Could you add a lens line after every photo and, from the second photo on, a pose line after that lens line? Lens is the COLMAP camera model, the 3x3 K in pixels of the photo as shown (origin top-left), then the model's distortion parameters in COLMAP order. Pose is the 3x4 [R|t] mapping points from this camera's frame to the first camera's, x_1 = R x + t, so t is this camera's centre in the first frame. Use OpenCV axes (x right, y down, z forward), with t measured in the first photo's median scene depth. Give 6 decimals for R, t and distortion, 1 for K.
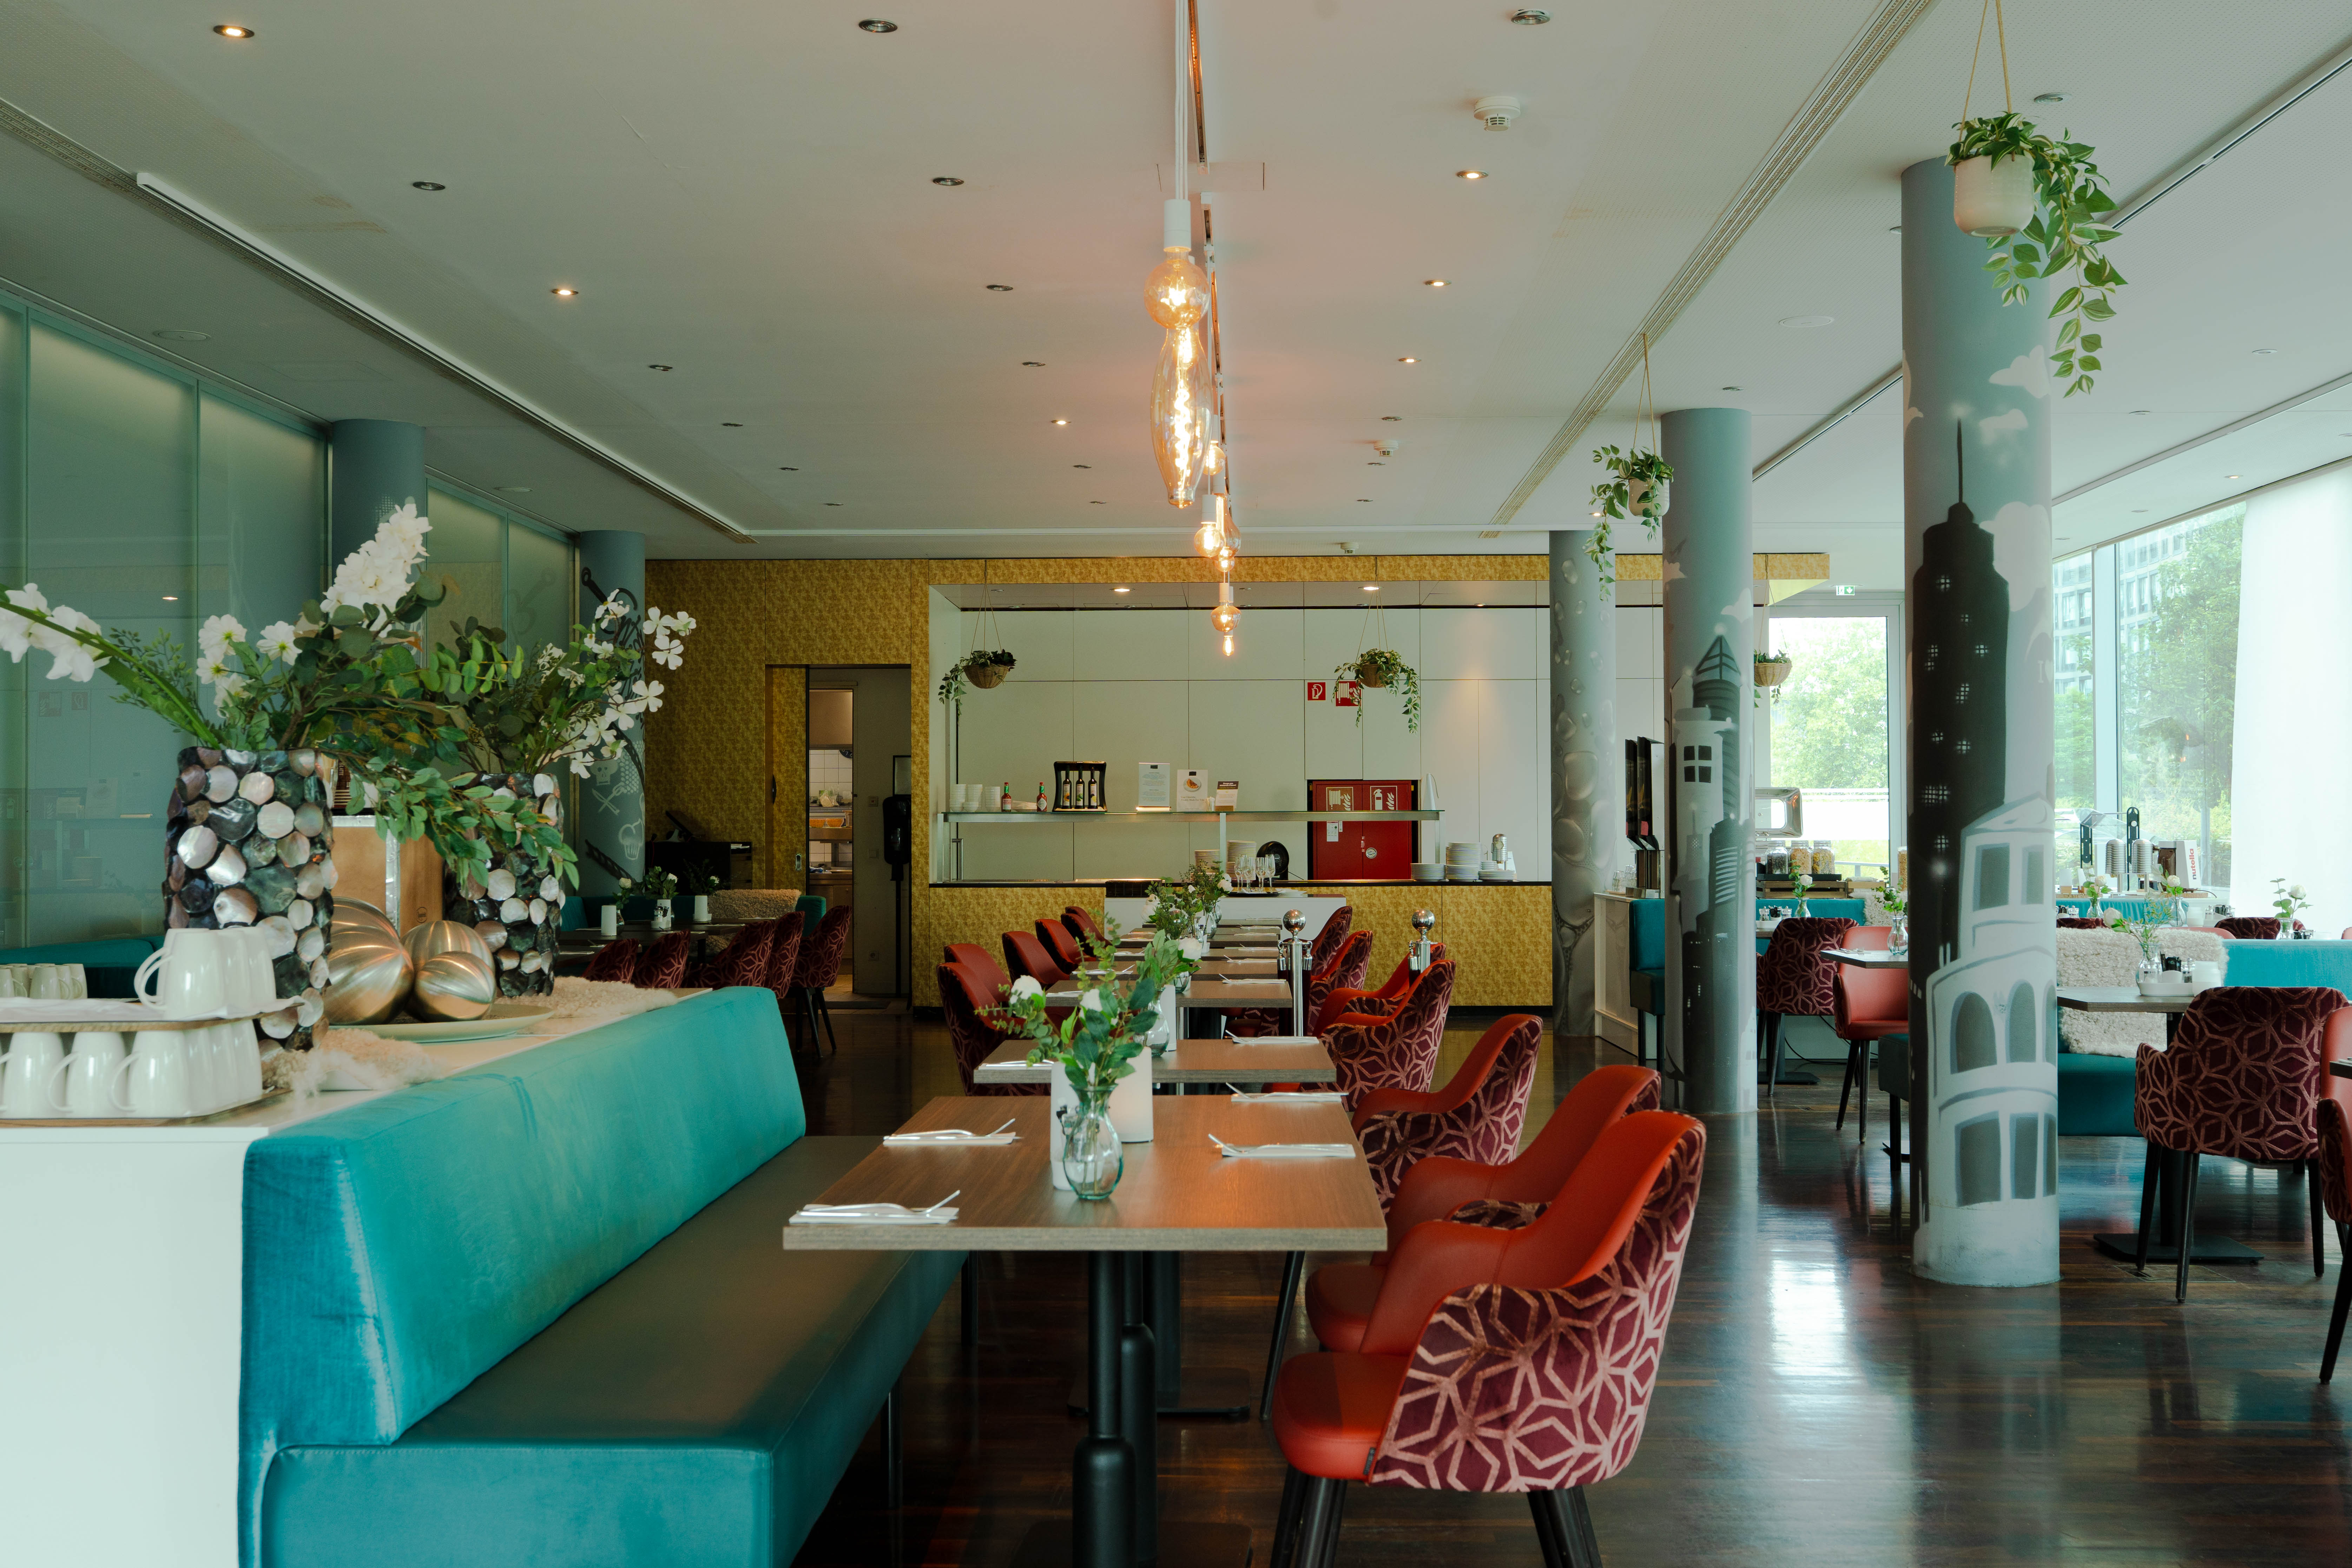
lens RADIAL K [[2418.1, 0, 1176.0], [0, 2418.1, 784.0], [0, 0, 1]] dist [0.009718, -0.005342]
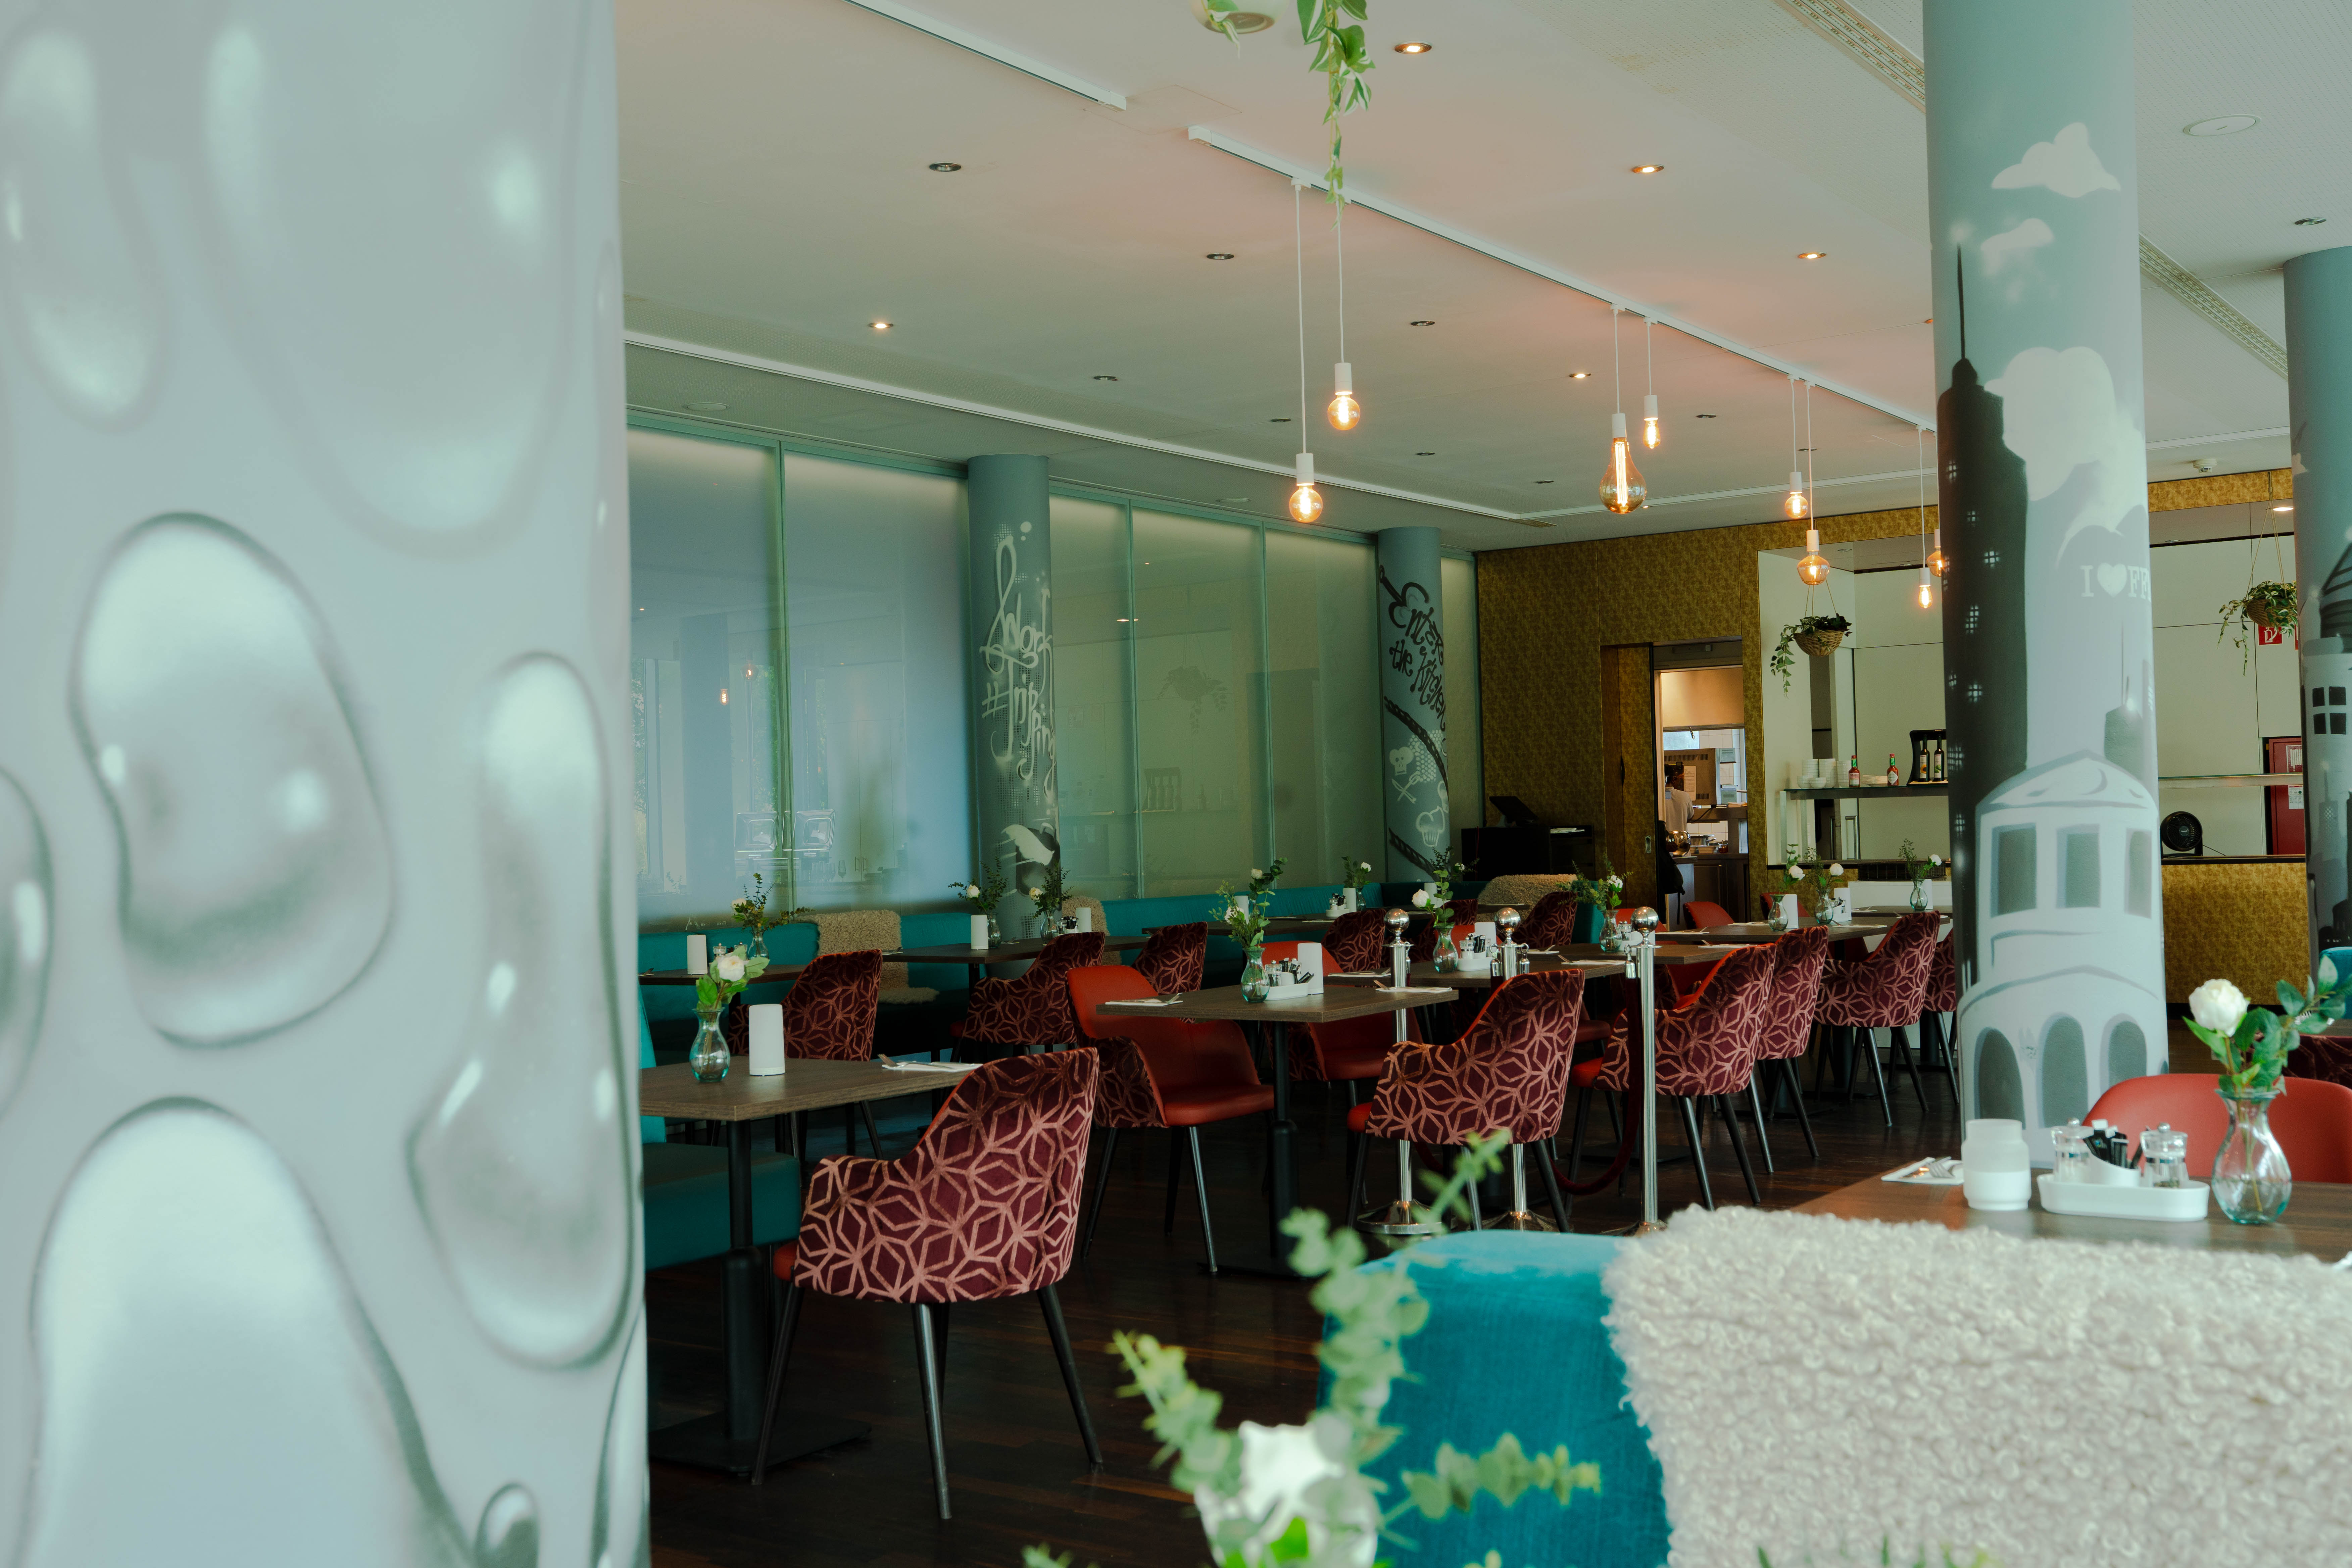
lens RADIAL K [[2305.9, 0, 1176.0], [0, 2305.9, 784.0], [0, 0, 1]] dist [-0.000953, 0.008494]
pose [[0.831047, -0.030914, -0.555342, 0.228957], [0.036542, 0.999332, -0.000945, 0.001805], [0.555000, -0.019508, 0.831621, 0.128830]]
